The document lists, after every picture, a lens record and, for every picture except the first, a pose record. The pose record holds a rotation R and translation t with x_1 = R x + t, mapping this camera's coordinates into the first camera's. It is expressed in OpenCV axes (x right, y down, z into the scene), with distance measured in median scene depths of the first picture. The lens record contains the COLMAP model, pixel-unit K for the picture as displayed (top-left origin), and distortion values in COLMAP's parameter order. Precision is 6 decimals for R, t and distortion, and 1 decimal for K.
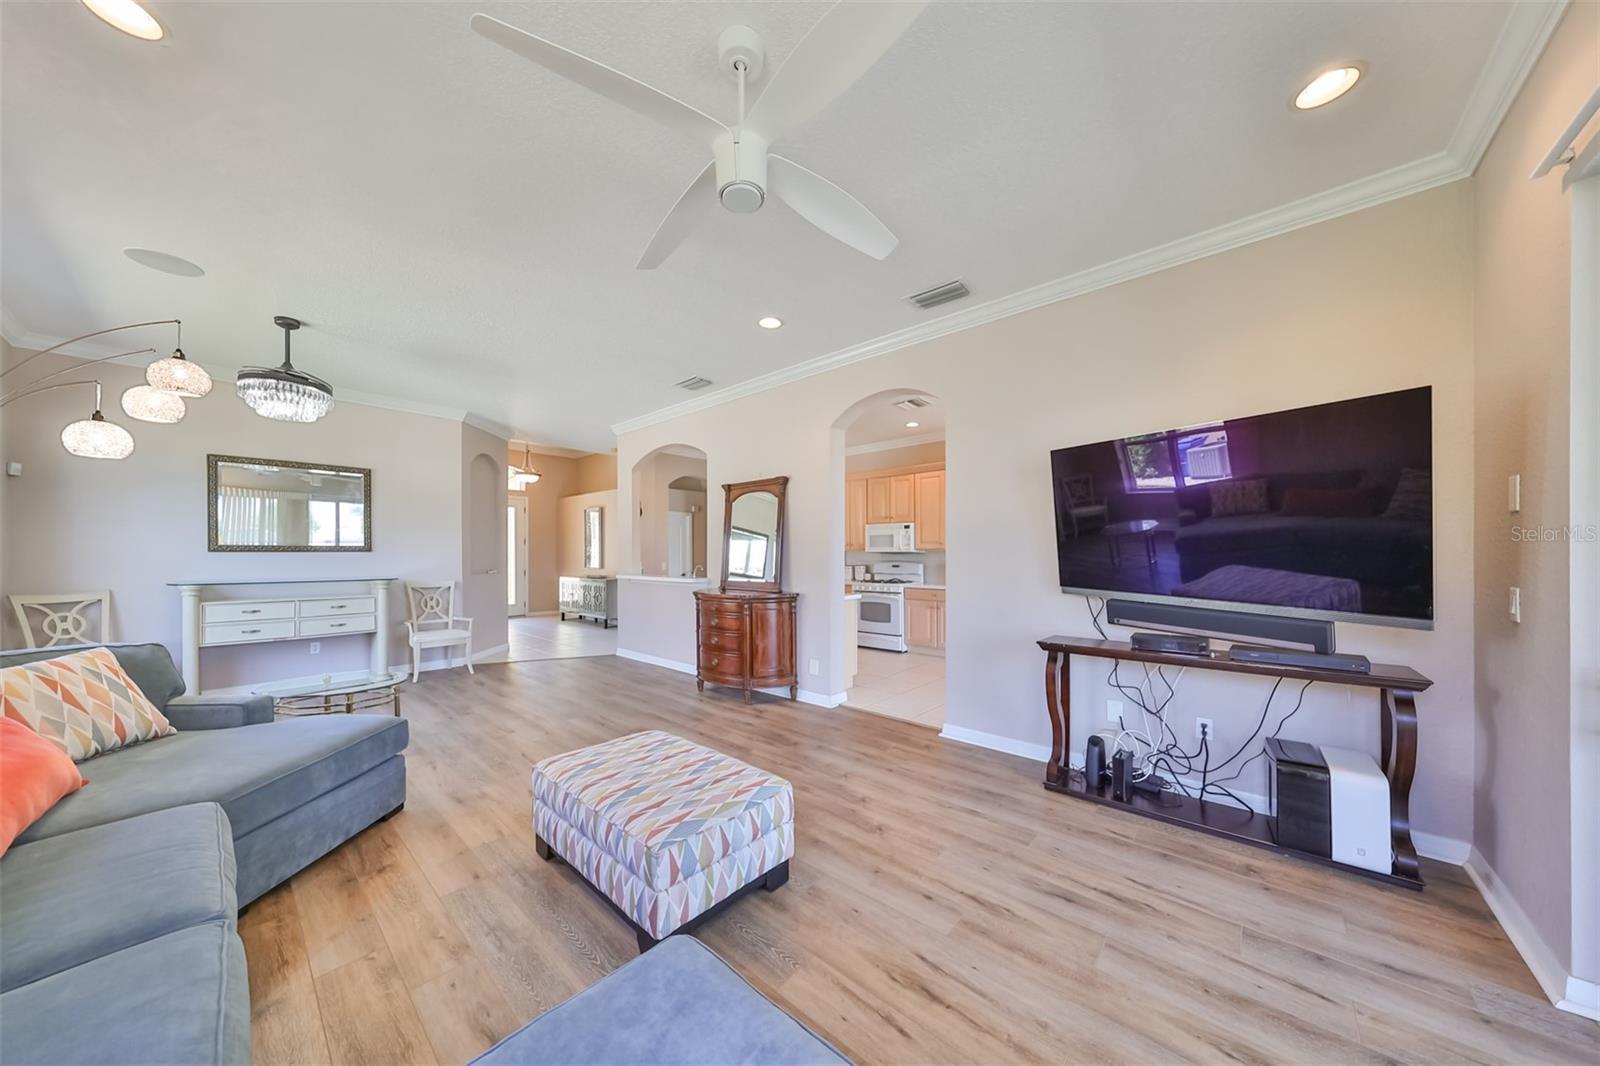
lens RADIAL K [[502.9, 0, 796.9], [0, 502.9, 539.3], [0, 0, 1]] dist [-0.001602, 0.000052]
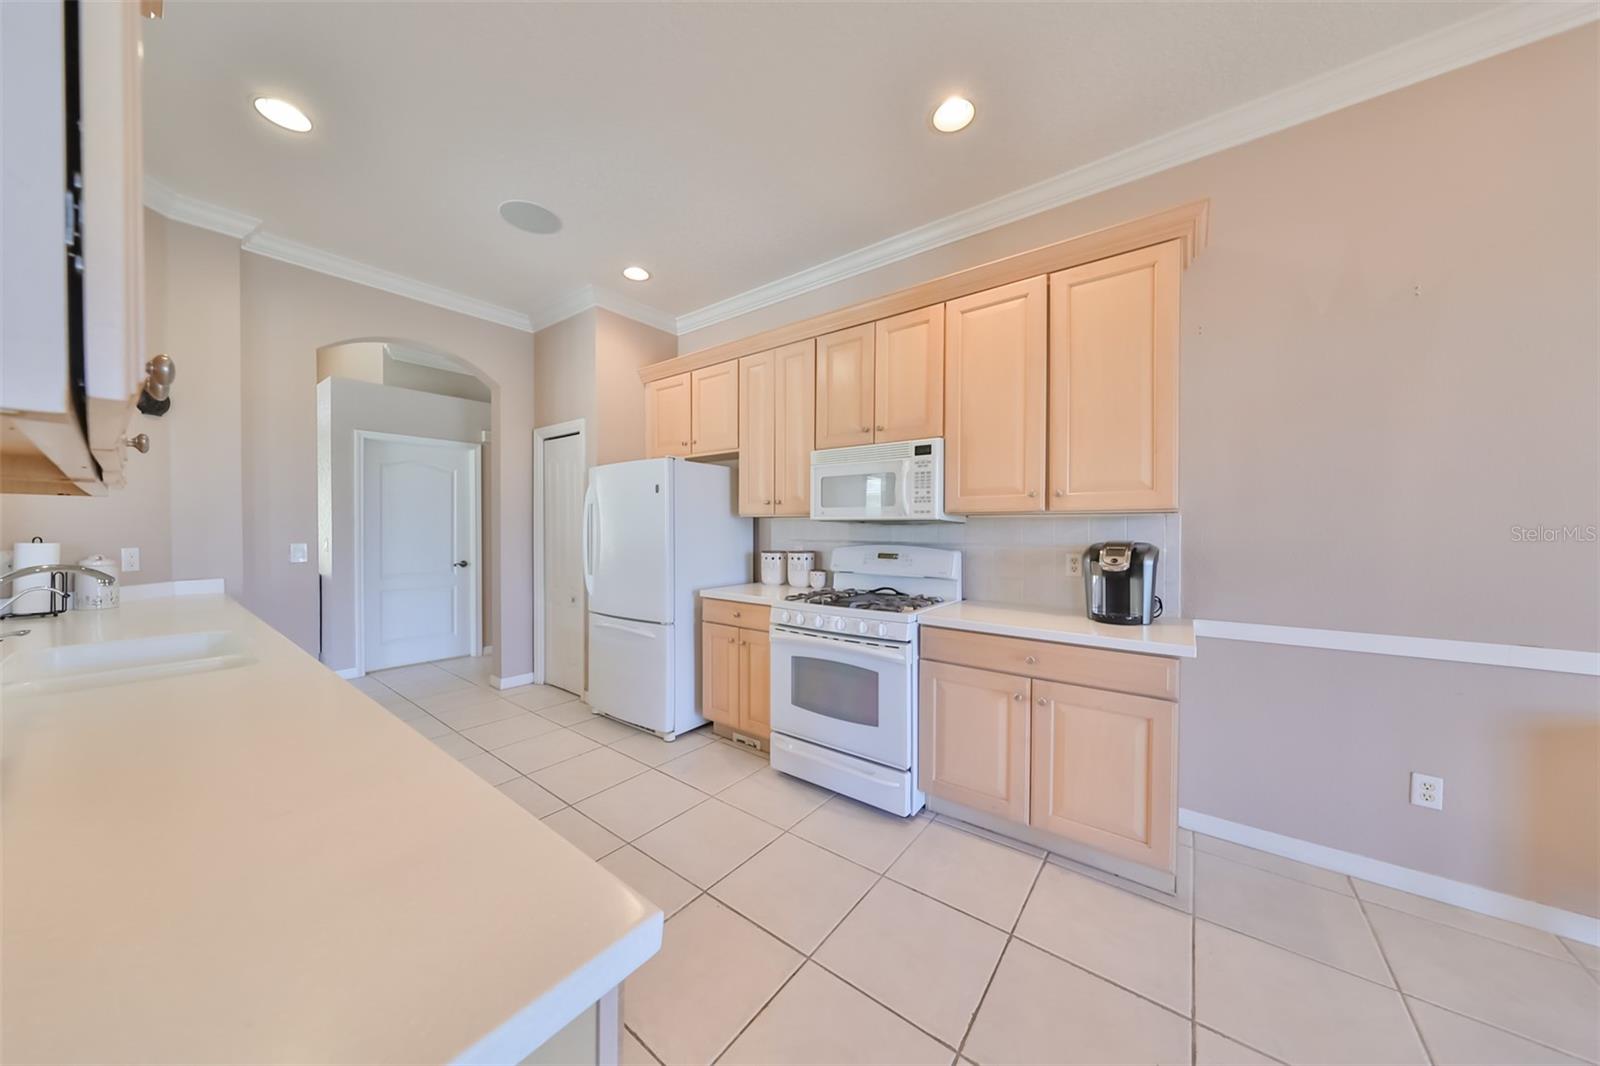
lens RADIAL K [[502.9, 0, 798.4], [0, 502.9, 529.8], [0, 0, 1]] dist [-0.001602, 0.000052]
pose [[0.997383, 0.003332, 0.072218, 0.109276], [-0.005861, 0.999376, 0.034832, 0.021270], [-0.072057, -0.035164, 0.996780, 0.674887]]
